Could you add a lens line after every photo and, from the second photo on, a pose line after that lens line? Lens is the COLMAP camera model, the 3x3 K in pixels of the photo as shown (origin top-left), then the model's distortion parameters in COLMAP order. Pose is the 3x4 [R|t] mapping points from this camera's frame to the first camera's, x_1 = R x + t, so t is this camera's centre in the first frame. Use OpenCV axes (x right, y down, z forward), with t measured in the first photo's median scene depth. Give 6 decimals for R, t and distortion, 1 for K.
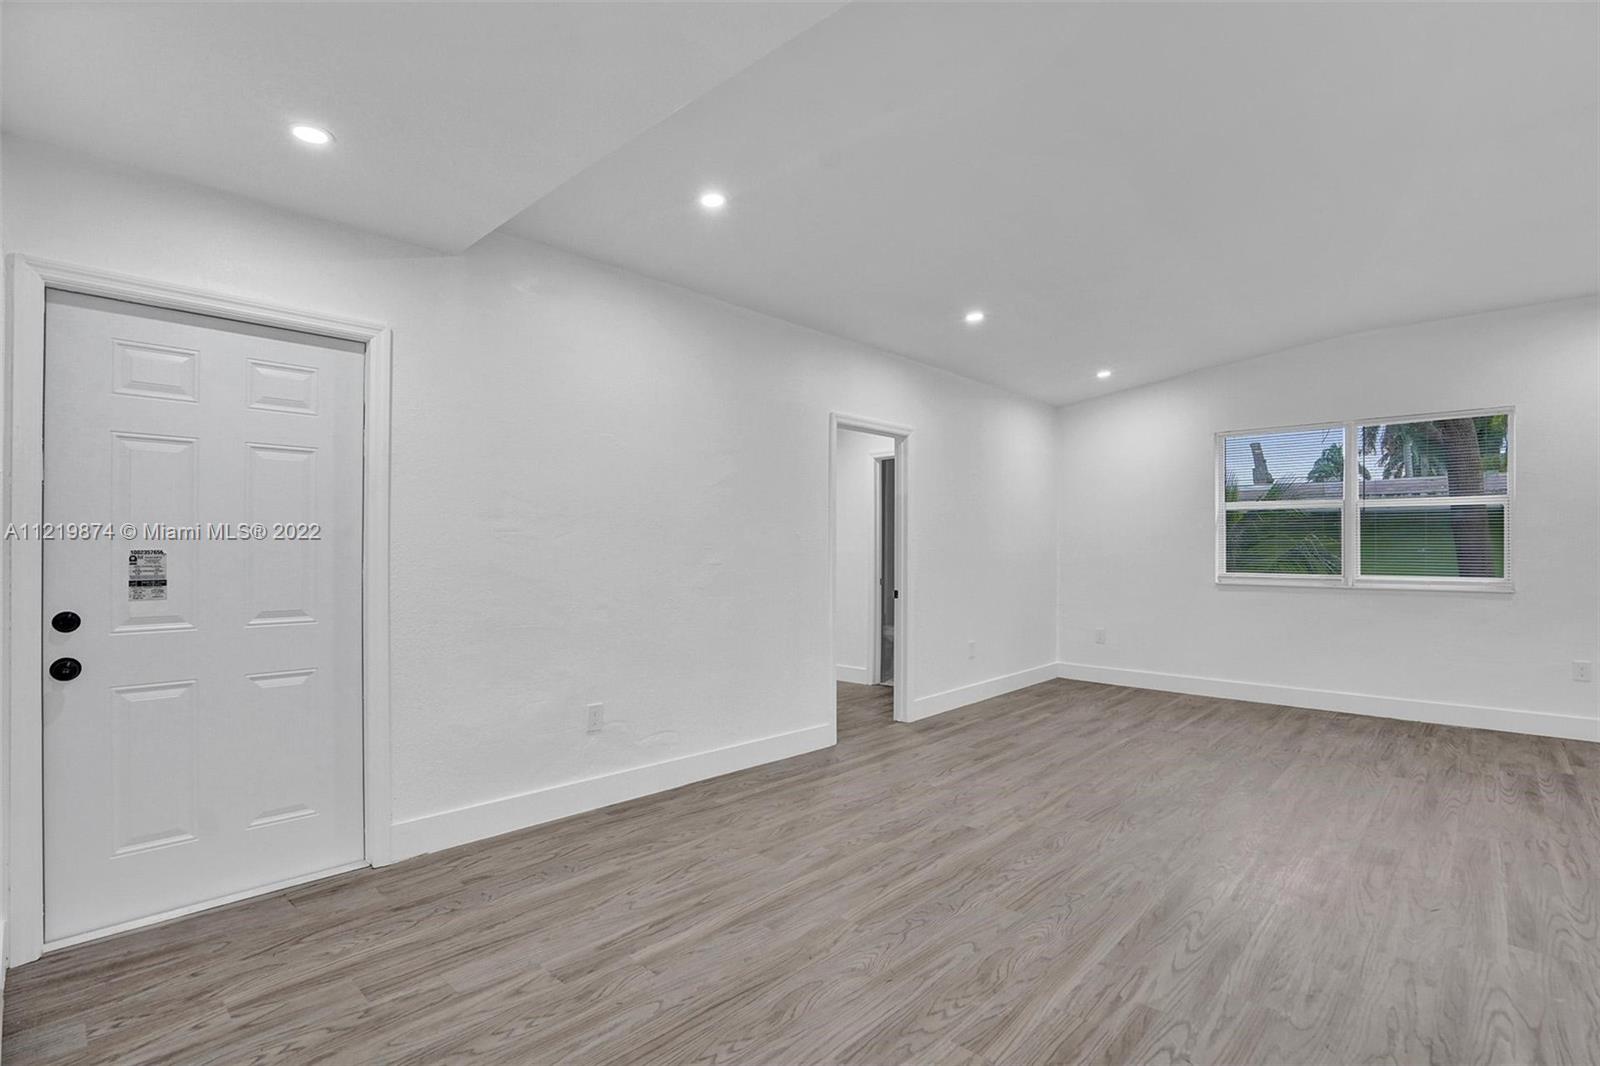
lens RADIAL K [[751.9, 0, 808.1], [0, 751.9, 536.2], [0, 0, 1]] dist [-0.055620, 0.024005]
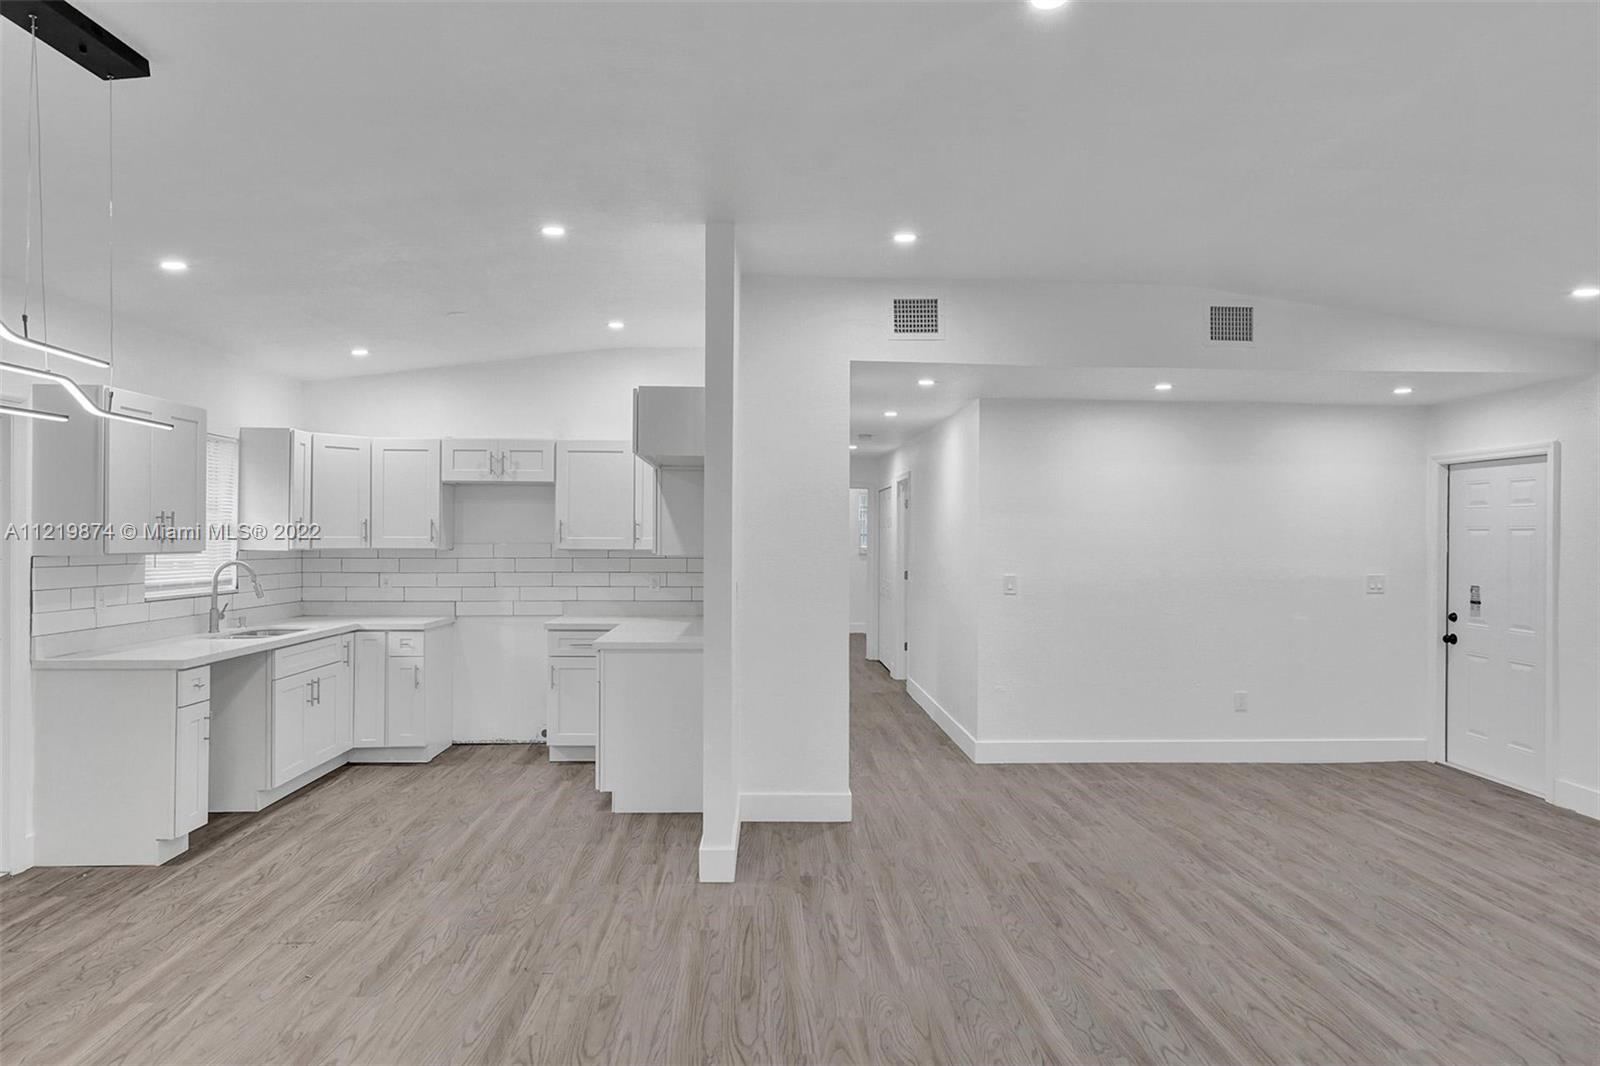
lens RADIAL K [[965.6, 0, 795.6], [0, 965.6, 535.0], [0, 0, 1]] dist [-0.028626, 0.035936]
pose [[-0.702873, -0.008263, -0.711267, 2.091651], [0.000874, 0.999922, -0.012480, -0.081343], [0.711315, -0.009394, -0.702811, 1.420456]]
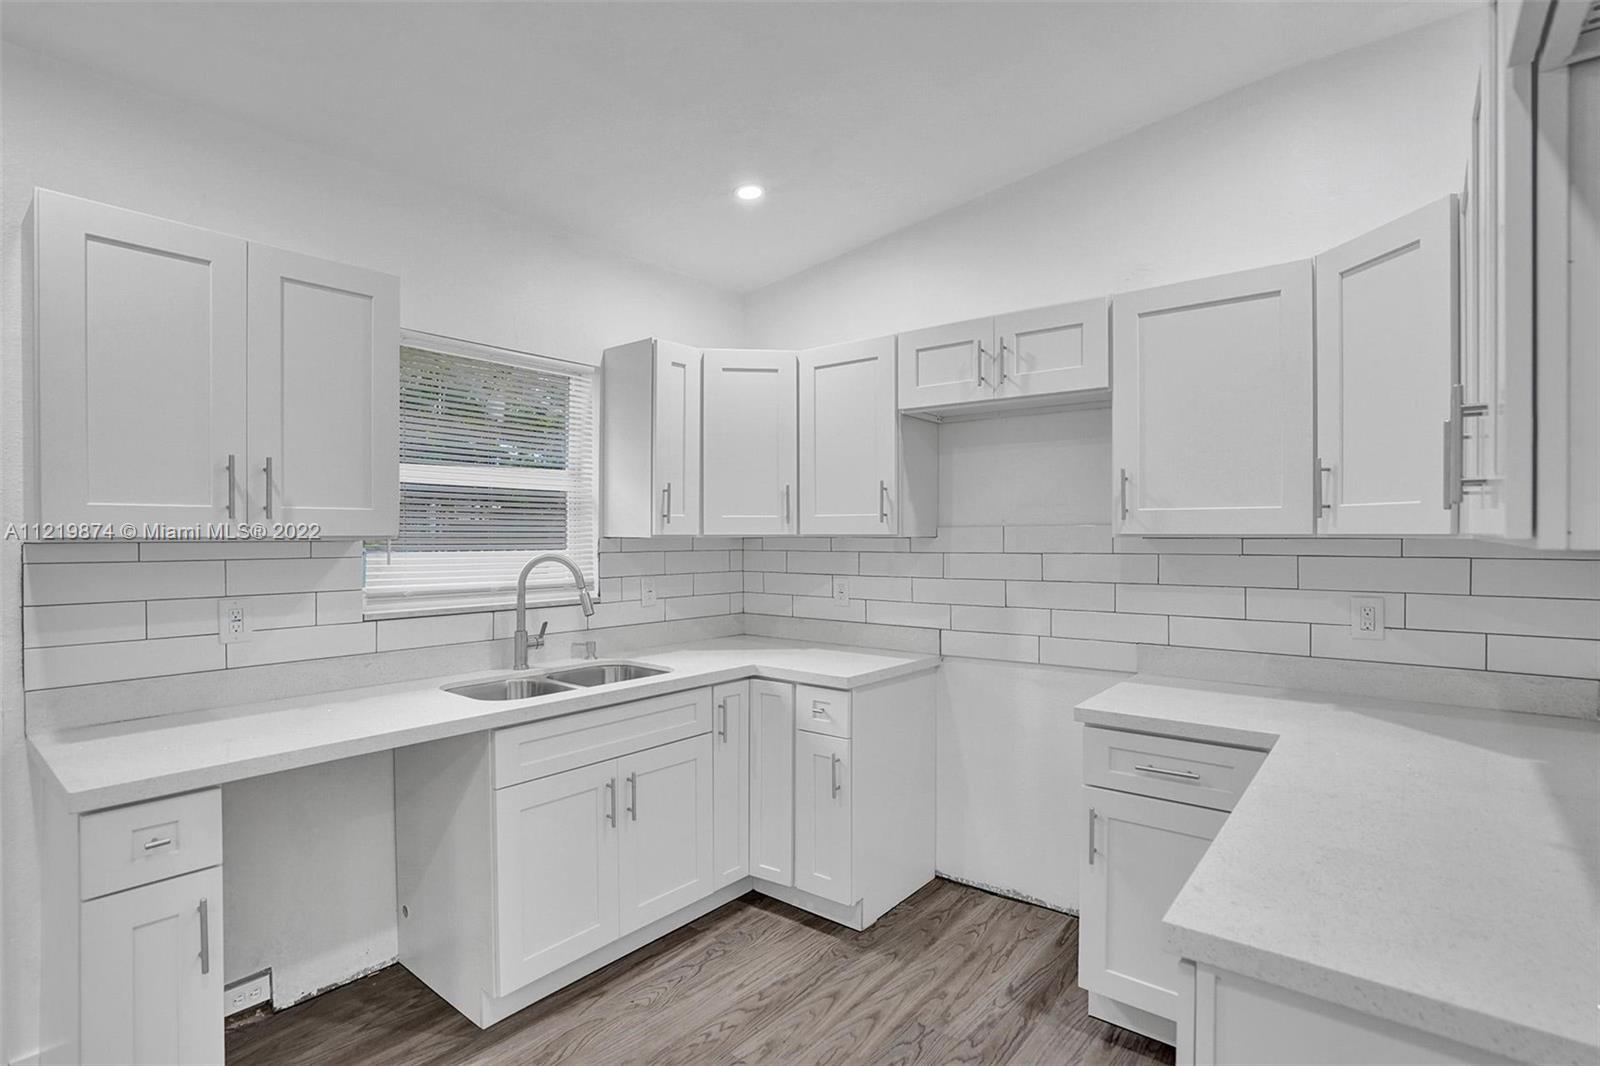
lens RADIAL K [[751.9, 0, 808.1], [0, 751.9, 536.2], [0, 0, 1]] dist [-0.055620, 0.024005]
pose [[-0.997378, -0.001116, -0.072355, 1.146543], [-0.000441, 0.999956, -0.009351, -0.065904], [0.072362, -0.009294, -0.997335, 0.030524]]
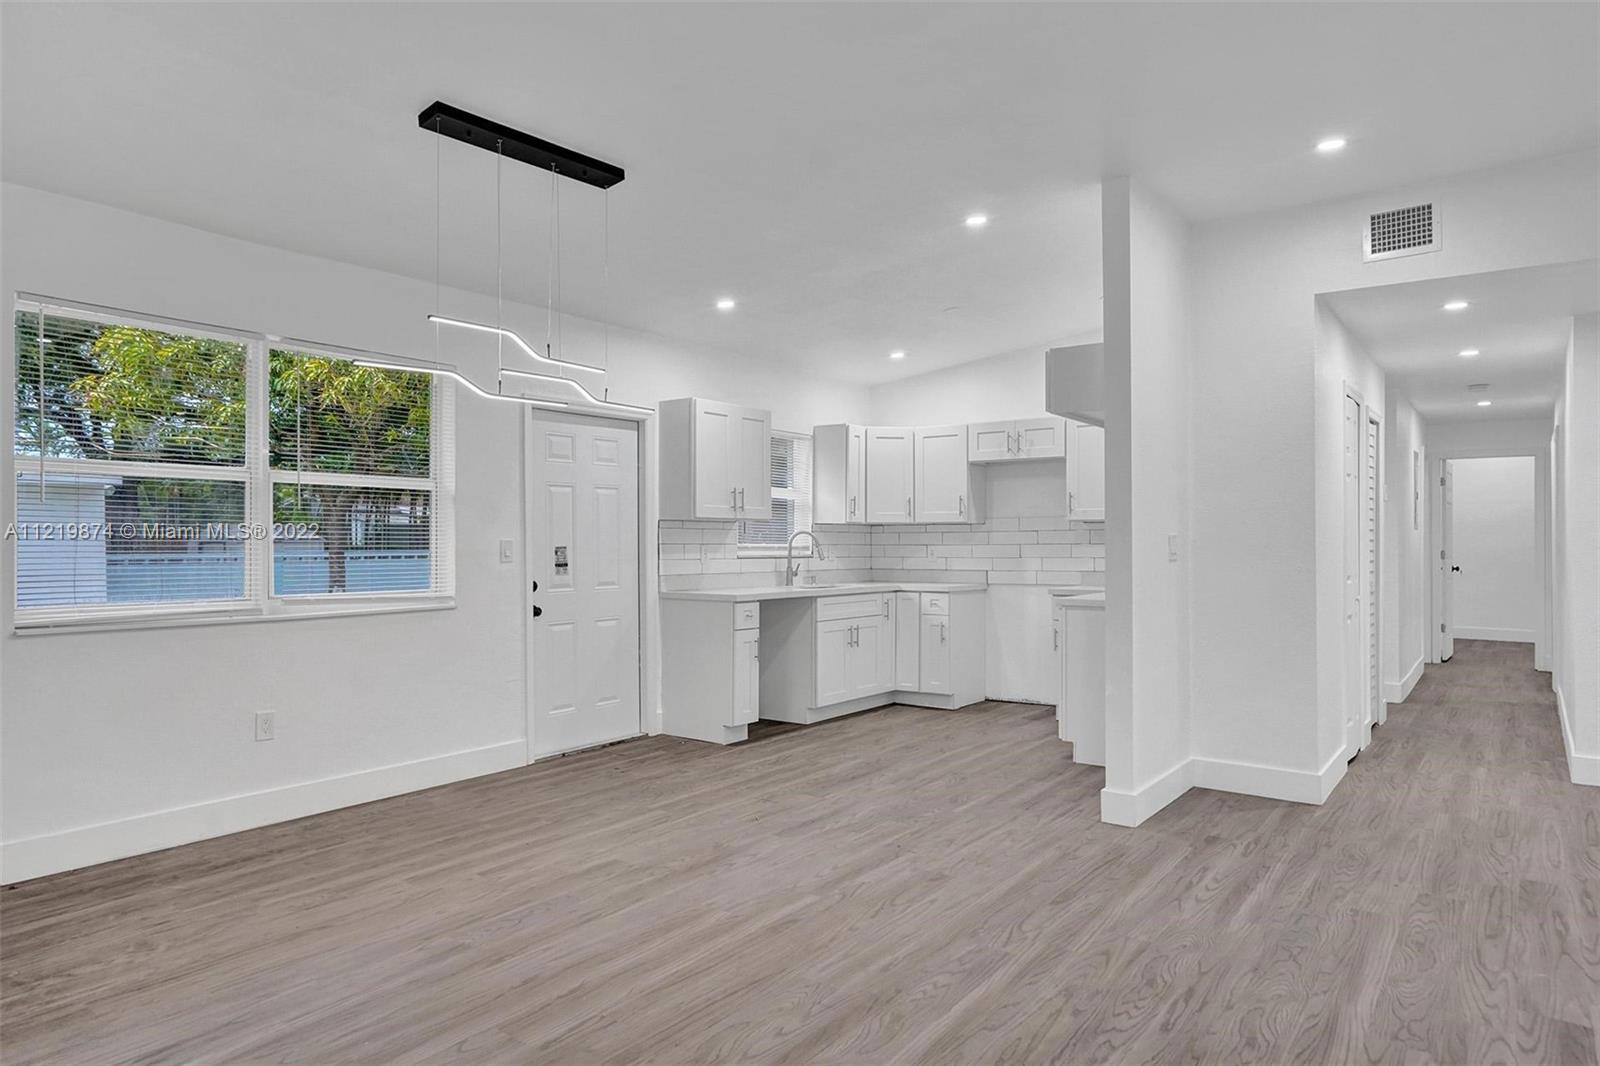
lens RADIAL K [[976.8, 0, 800.0], [0, 976.8, 533.0], [0, 0, 1]] dist [-0.035045, 0.042034]
pose [[-0.994076, -0.003039, -0.108648, 1.751344], [-0.000562, 0.999739, -0.022818, 0.021708], [0.108689, -0.022622, -0.993818, 1.787453]]
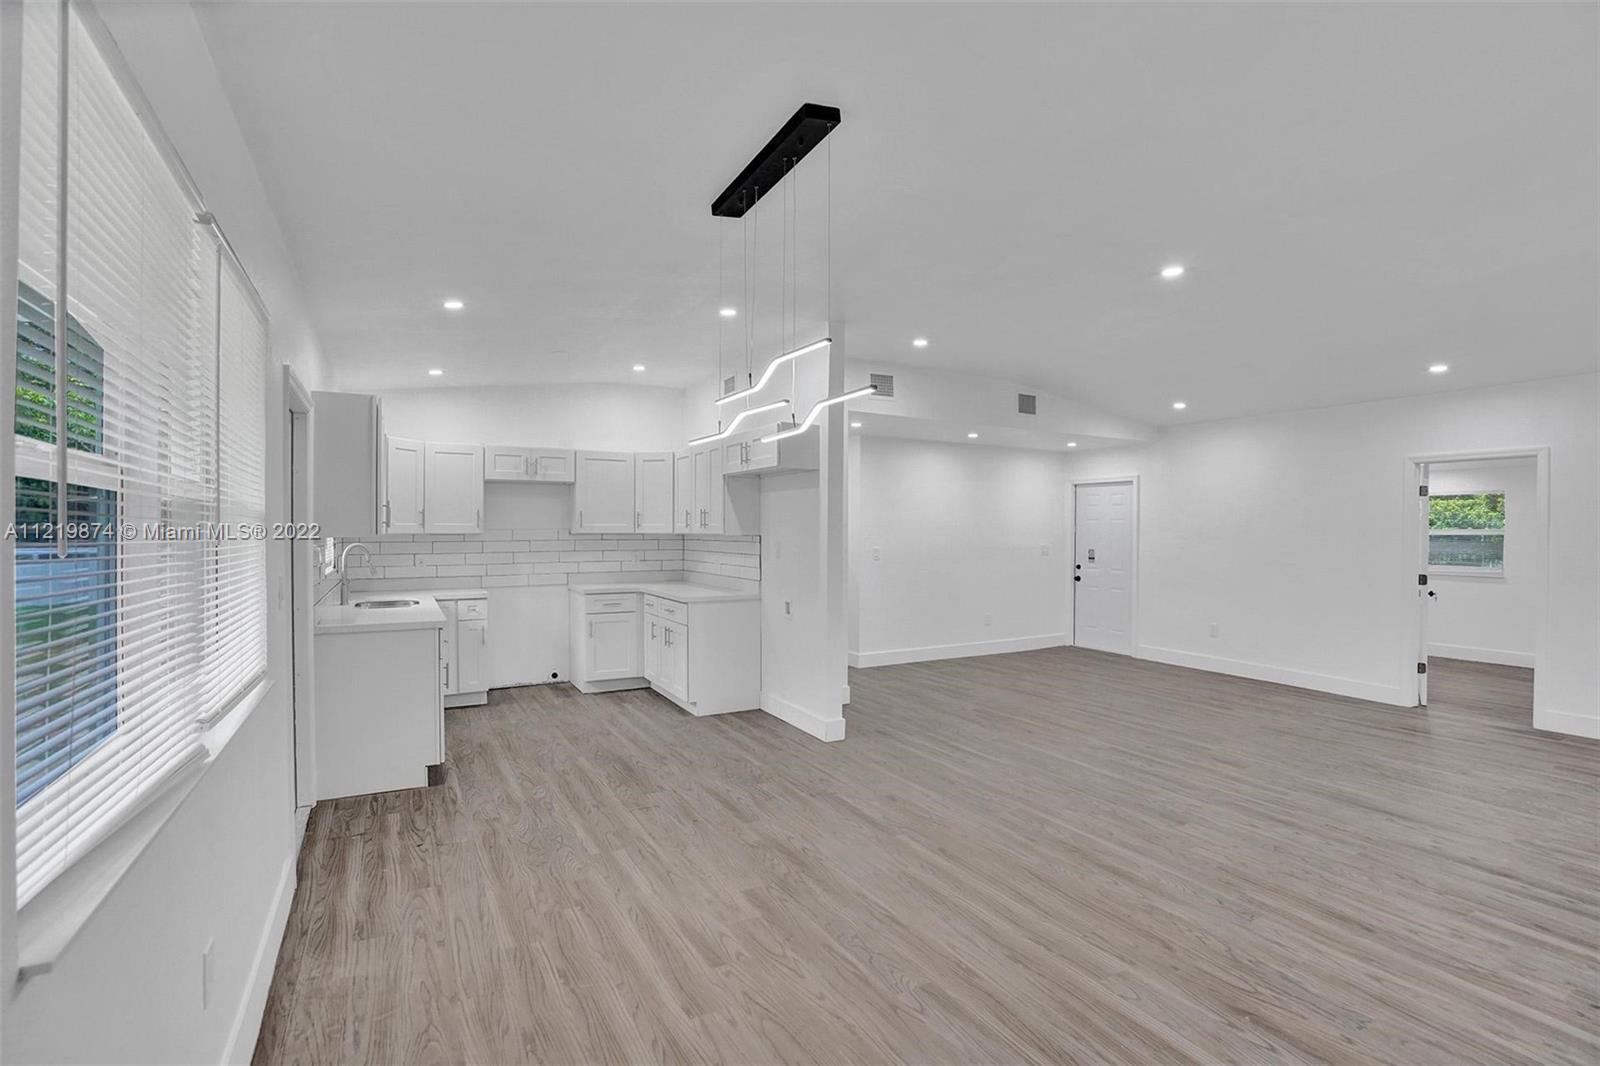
lens RADIAL K [[742.6, 0, 798.6], [0, 742.6, 532.5], [0, 0, 1]] dist [-0.058270, 0.024183]
pose [[-0.312512, -0.000028, -0.949914, 2.923425], [0.008716, 0.999958, -0.002897, -0.064975], [0.949874, -0.009185, -0.312499, 0.706738]]
